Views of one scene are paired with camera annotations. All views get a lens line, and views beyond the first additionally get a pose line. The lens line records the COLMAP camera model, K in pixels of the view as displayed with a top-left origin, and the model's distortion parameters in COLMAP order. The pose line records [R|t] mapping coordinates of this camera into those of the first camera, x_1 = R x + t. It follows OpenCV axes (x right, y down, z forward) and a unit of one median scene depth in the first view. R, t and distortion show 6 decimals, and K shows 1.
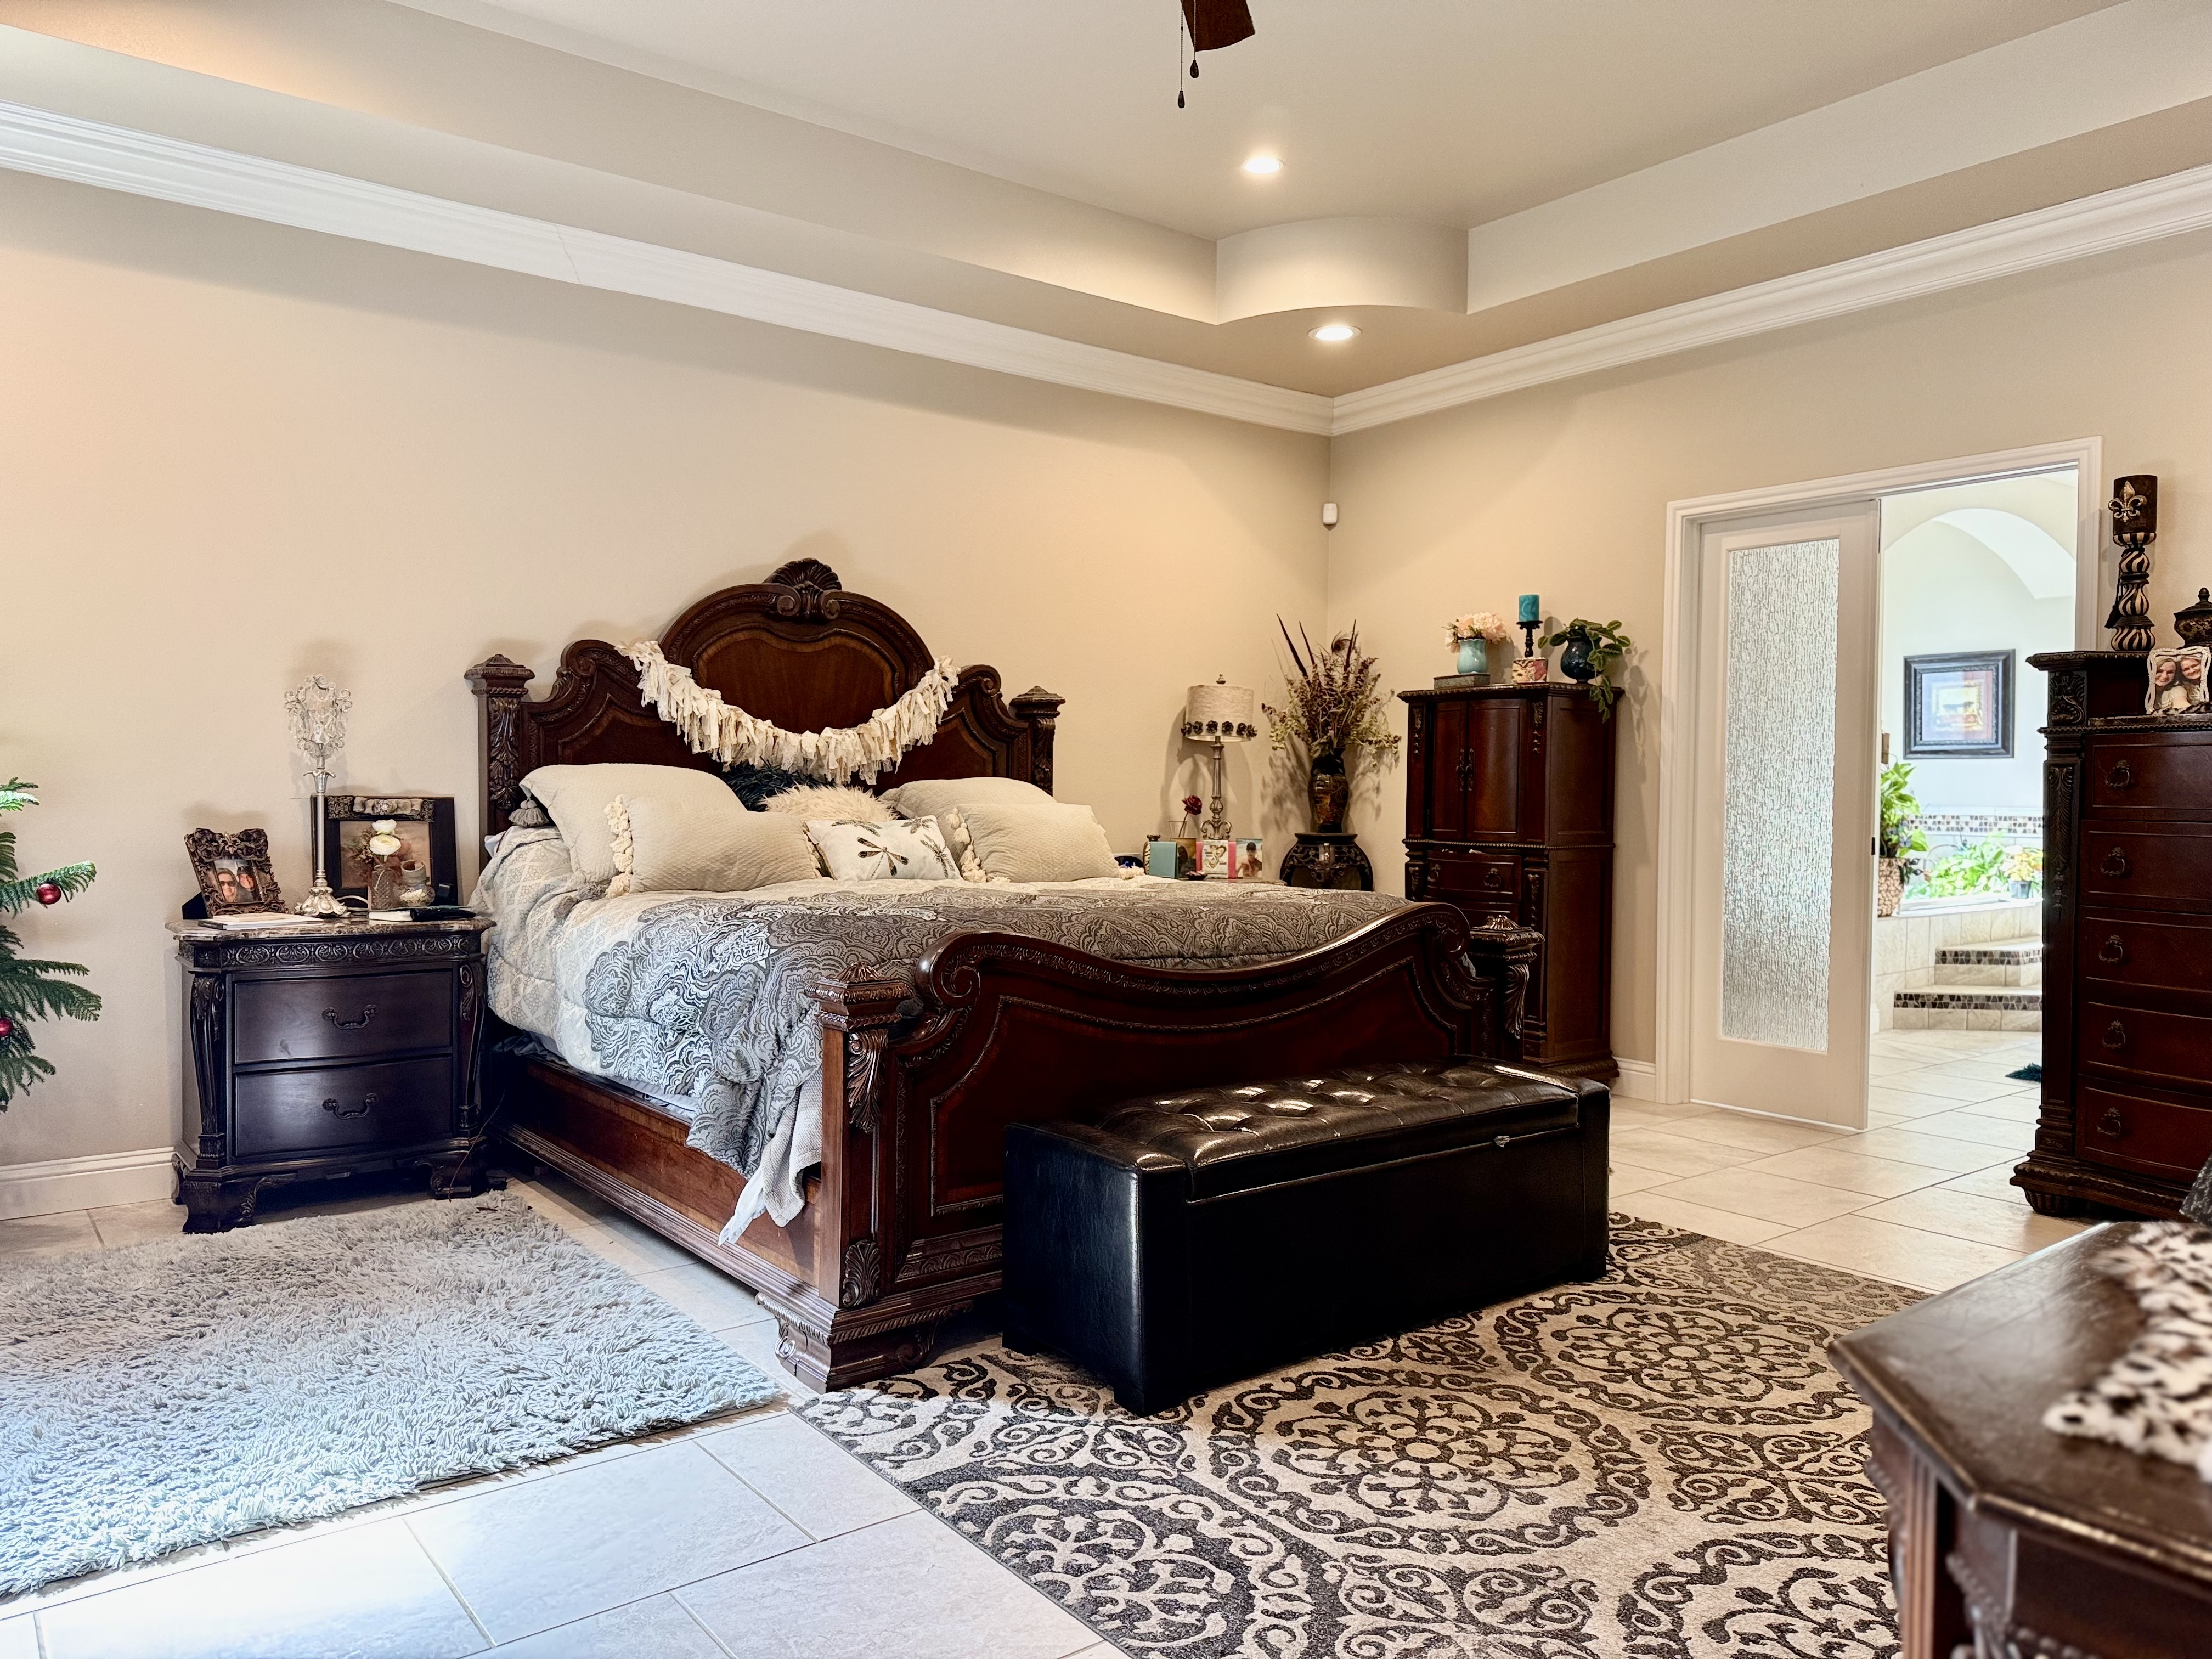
lens RADIAL K [[1546.4, 0, 1082.5], [0, 1546.4, 829.2], [0, 0, 1]] dist [0.075478, -0.097280]
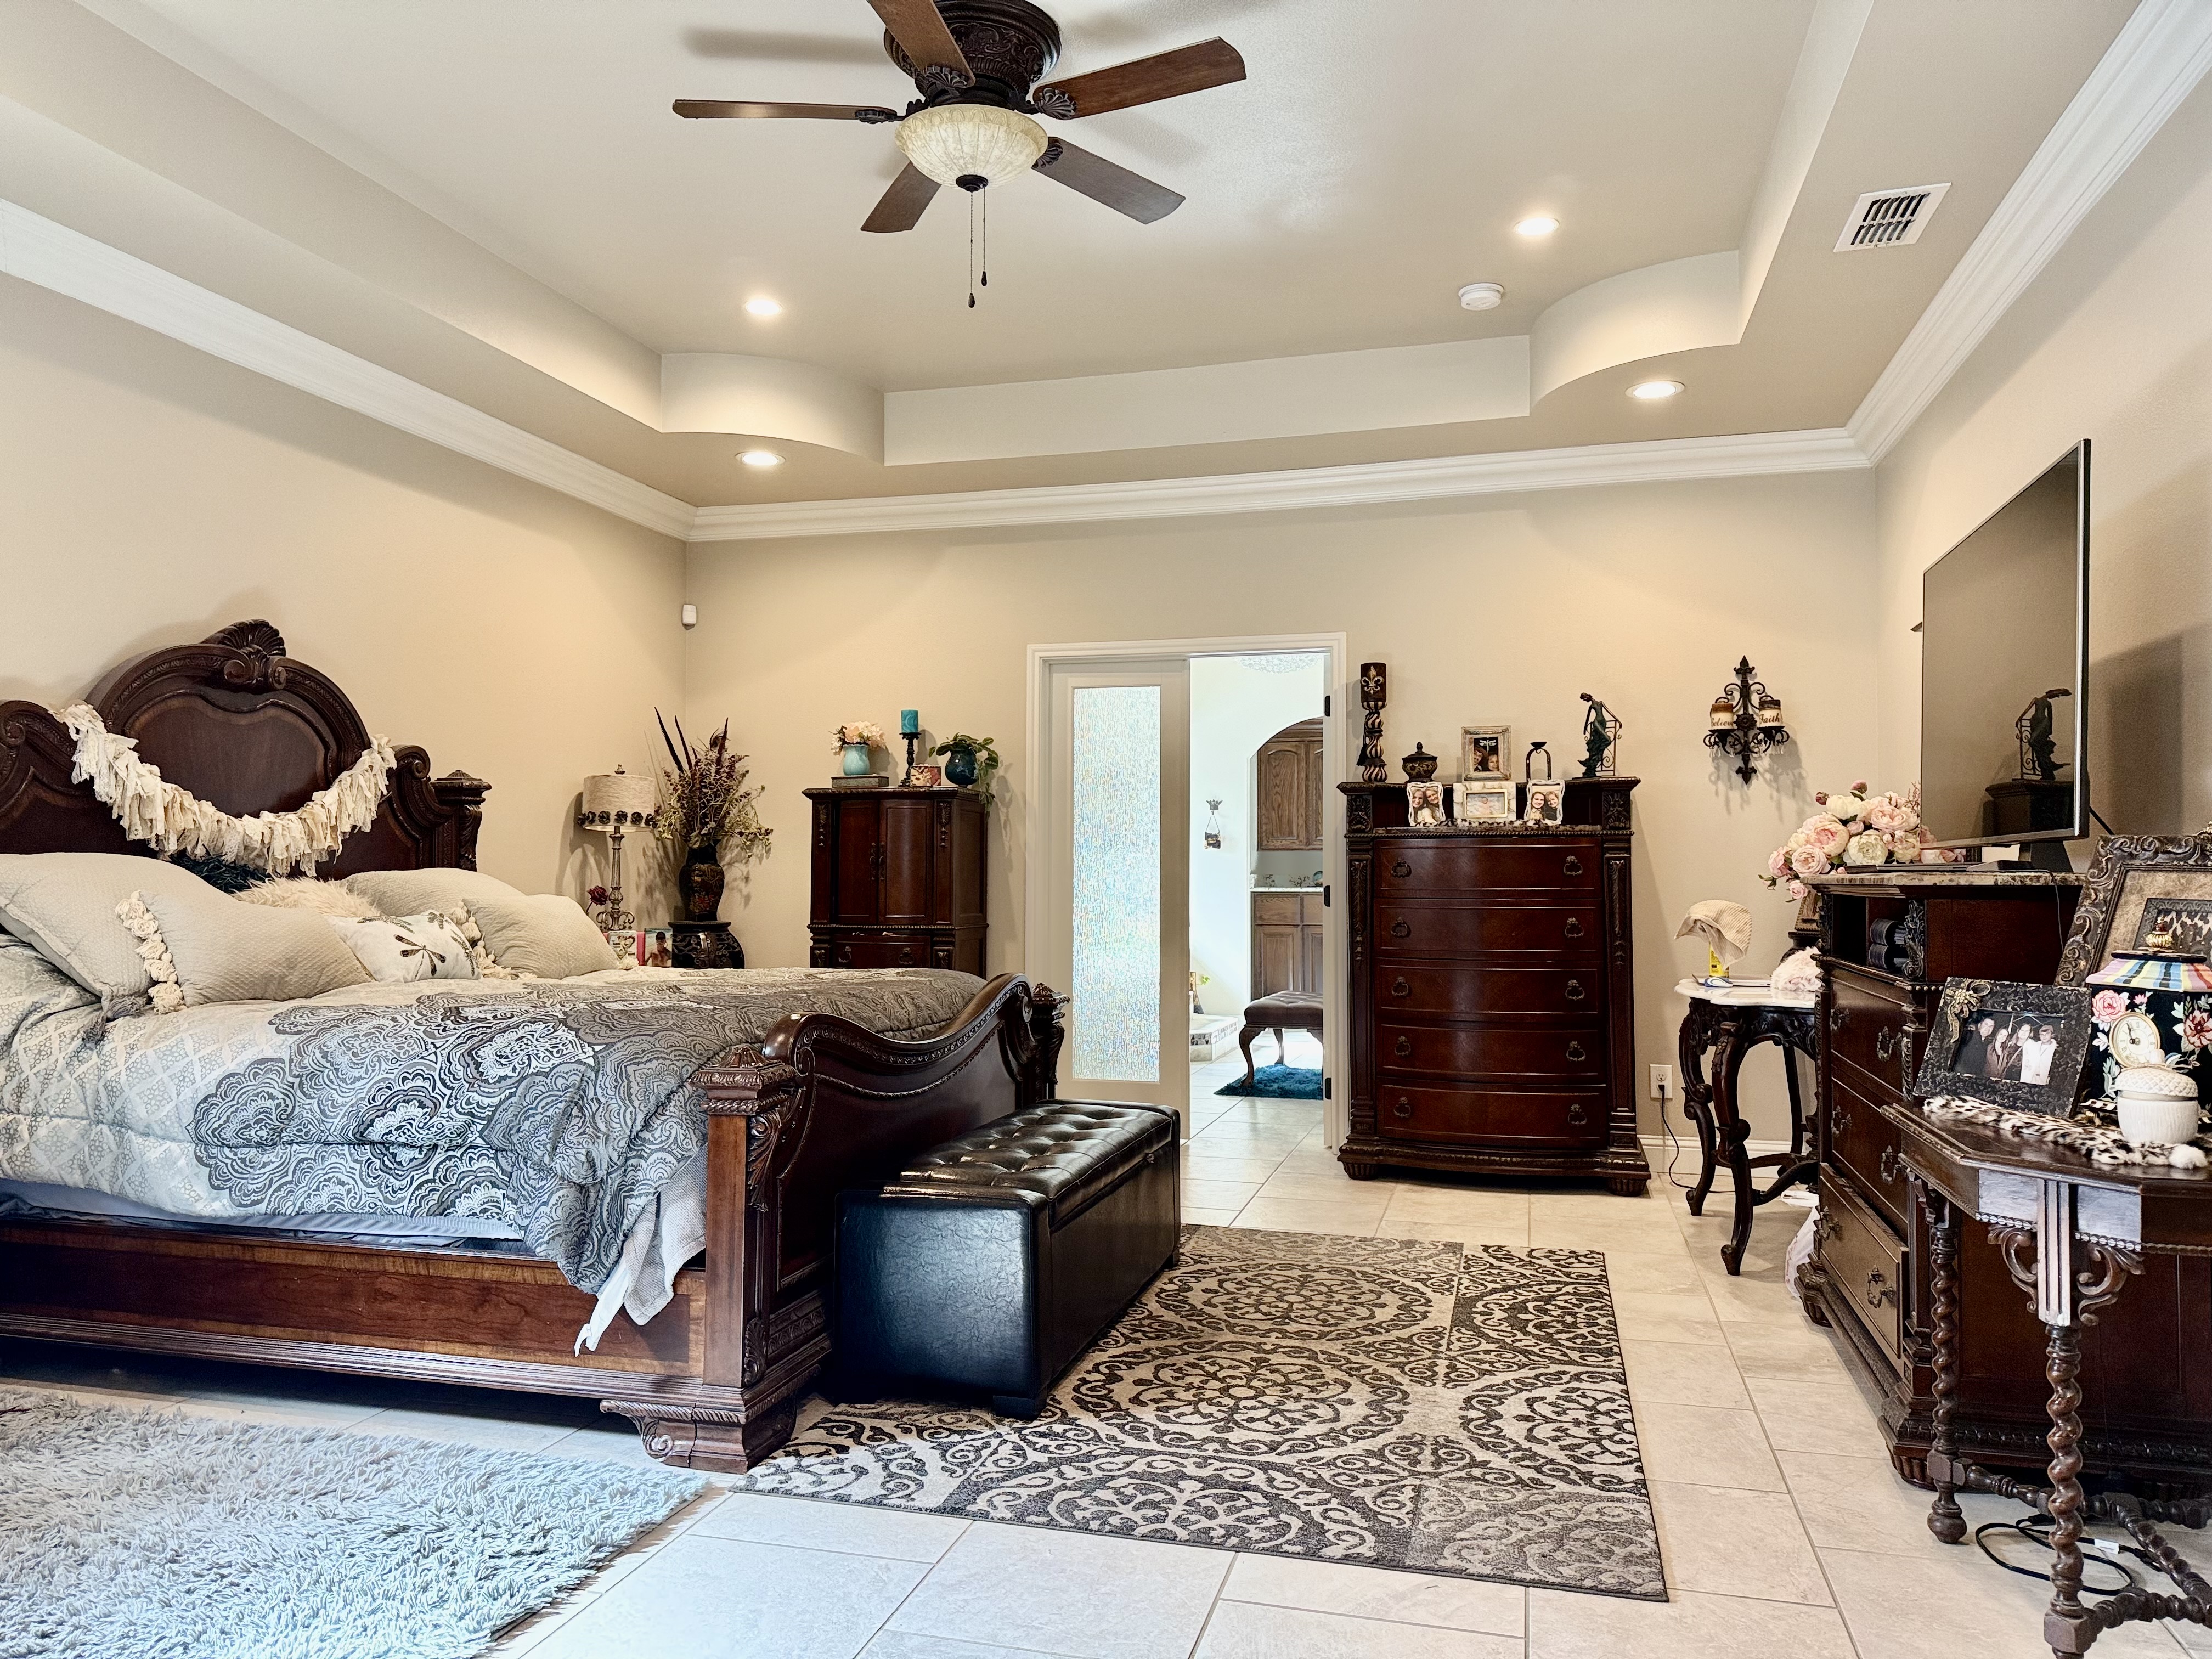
lens RADIAL K [[1539.3, 0, 1099.8], [0, 1539.3, 831.9], [0, 0, 1]] dist [0.150442, -0.235622]
pose [[0.800193, 0.014119, 0.599576, -0.549587], [0.018520, 0.998664, -0.048234, -0.004274], [-0.599456, 0.049701, 0.798863, 0.011986]]
